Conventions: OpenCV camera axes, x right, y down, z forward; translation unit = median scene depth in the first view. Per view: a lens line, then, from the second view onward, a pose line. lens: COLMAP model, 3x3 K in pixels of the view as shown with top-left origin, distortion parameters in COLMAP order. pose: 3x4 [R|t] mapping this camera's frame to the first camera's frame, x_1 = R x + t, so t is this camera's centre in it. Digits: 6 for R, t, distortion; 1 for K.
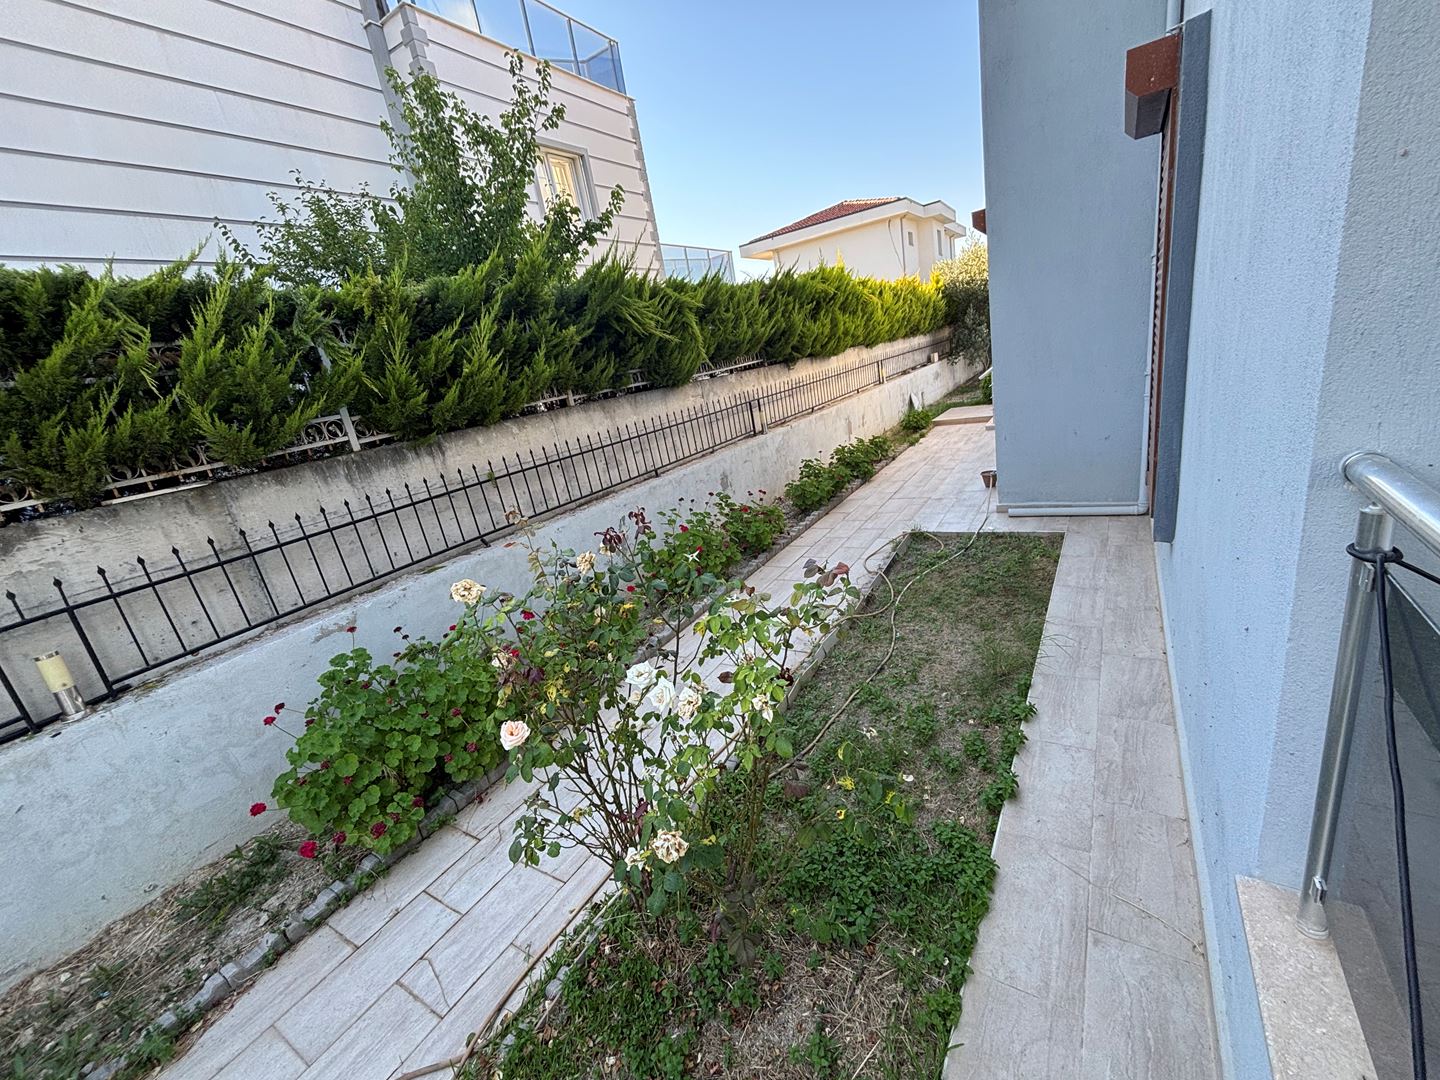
lens RADIAL K [[579.4, 0, 717.6], [0, 579.4, 539.9], [0, 0, 1]] dist [-0.006445, 0.003098]
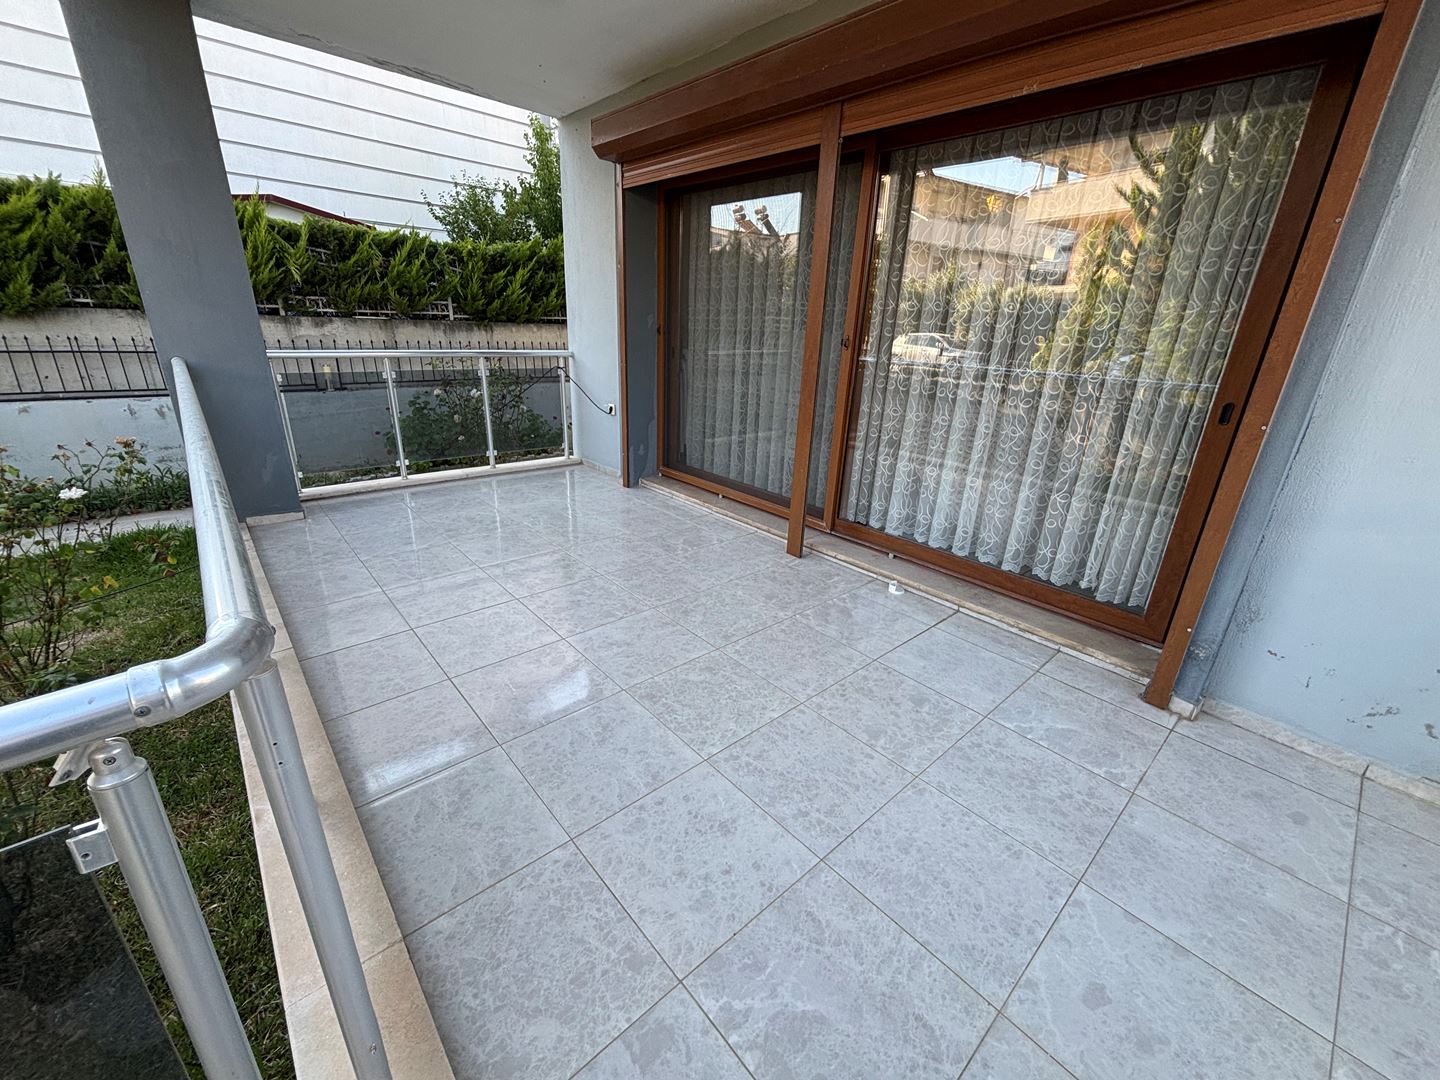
lens RADIAL K [[579.4, 0, 717.6], [0, 579.4, 539.9], [0, 0, 1]] dist [-0.006445, 0.003098]
pose [[0.945561, 0.278463, -0.168442, 1.119447], [-0.265107, 0.959263, 0.097632, 0.195647], [0.188767, -0.047662, 0.980865, -1.196014]]
